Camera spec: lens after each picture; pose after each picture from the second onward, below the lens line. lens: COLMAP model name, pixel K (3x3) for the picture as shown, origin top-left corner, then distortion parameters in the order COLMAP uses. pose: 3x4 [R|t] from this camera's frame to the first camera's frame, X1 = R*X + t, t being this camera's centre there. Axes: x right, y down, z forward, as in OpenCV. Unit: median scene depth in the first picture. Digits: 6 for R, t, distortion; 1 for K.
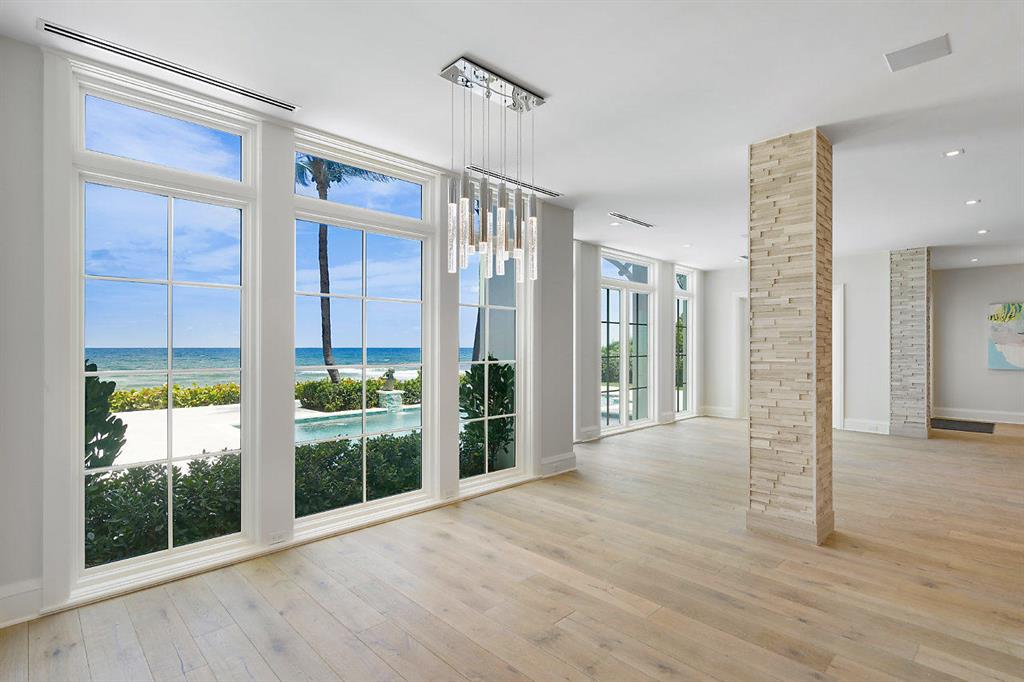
lens RADIAL K [[494.0, 0, 504.1], [0, 494.0, 341.8], [0, 0, 1]] dist [0.004055, 0.001851]
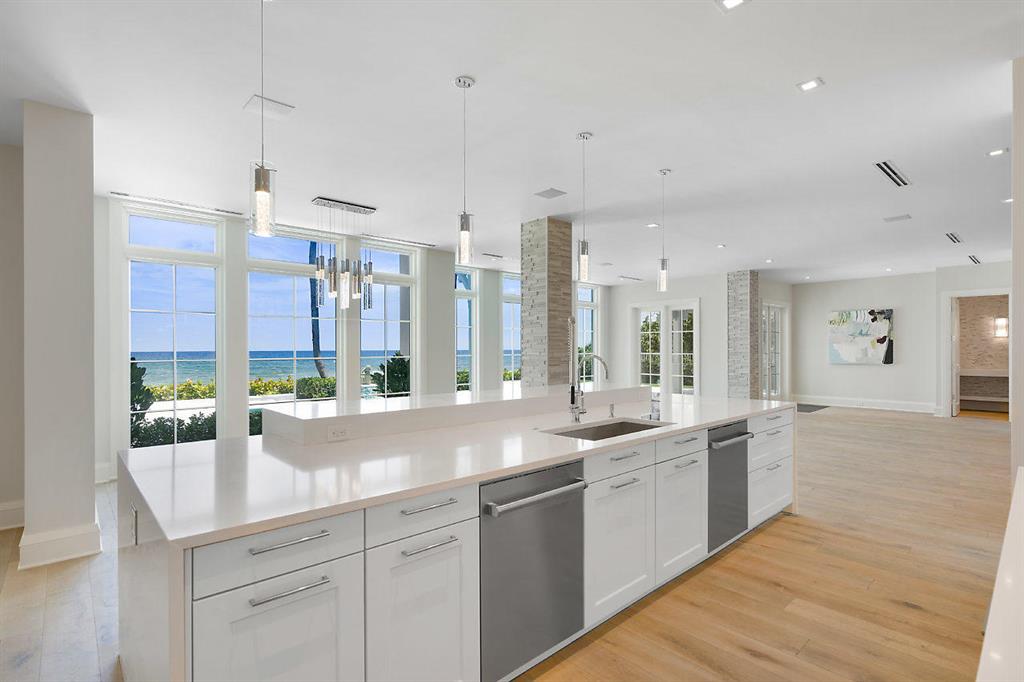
lens RADIAL K [[494.0, 0, 514.4], [0, 494.0, 345.9], [0, 0, 1]] dist [0.004055, 0.001851]
pose [[0.999549, -0.005439, -0.029535, 0.469964], [0.005518, 0.999981, 0.002590, 0.005786], [0.029520, -0.002752, 0.999560, -0.587440]]
